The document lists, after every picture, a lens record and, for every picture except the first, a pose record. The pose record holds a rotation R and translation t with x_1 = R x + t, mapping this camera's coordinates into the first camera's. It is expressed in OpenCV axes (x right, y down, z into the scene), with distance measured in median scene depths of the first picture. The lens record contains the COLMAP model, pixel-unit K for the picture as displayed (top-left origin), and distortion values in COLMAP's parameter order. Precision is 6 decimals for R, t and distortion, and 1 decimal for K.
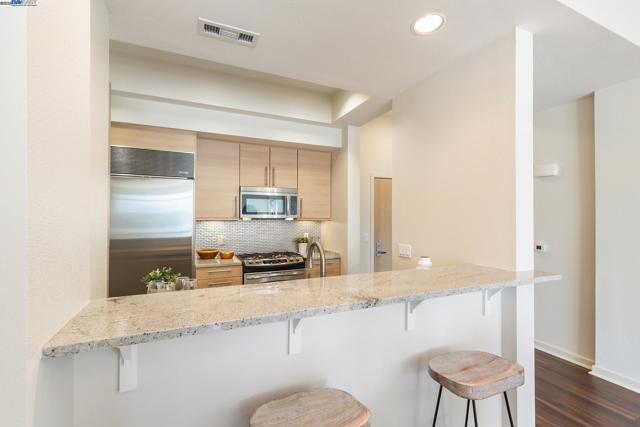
lens RADIAL K [[291.0, 0, 322.3], [0, 291.0, 215.4], [0, 0, 1]] dist [0.007941, 0.000038]
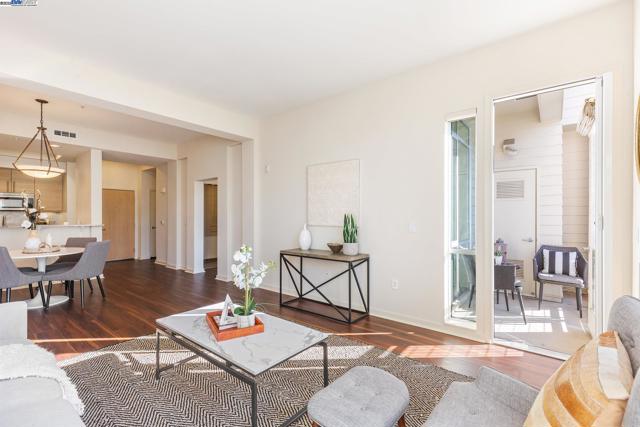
lens RADIAL K [[291.0, 0, 322.7], [0, 291.0, 215.9], [0, 0, 1]] dist [0.007941, 0.000038]
pose [[0.893267, -0.005168, 0.449498, 0.729954], [0.003900, 0.999985, 0.003747, 0.047725], [-0.449510, -0.001594, 0.893274, -1.499233]]
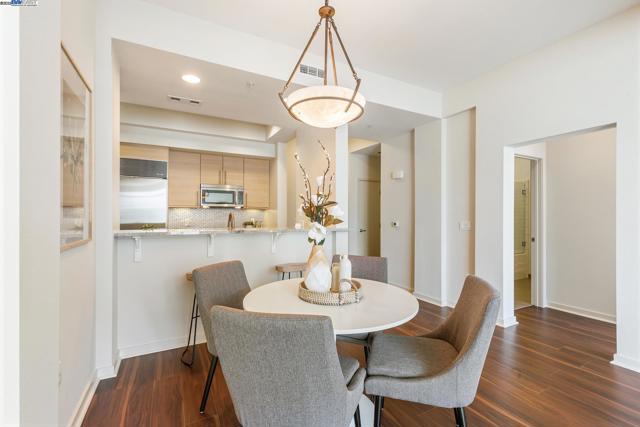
lens RADIAL K [[291.0, 0, 325.1], [0, 291.0, 214.2], [0, 0, 1]] dist [0.007941, 0.000038]
pose [[0.997349, -0.002863, 0.072704, 0.216544], [0.003150, 0.999988, -0.003841, 0.053790], [-0.072692, 0.004060, 0.997346, -0.457846]]
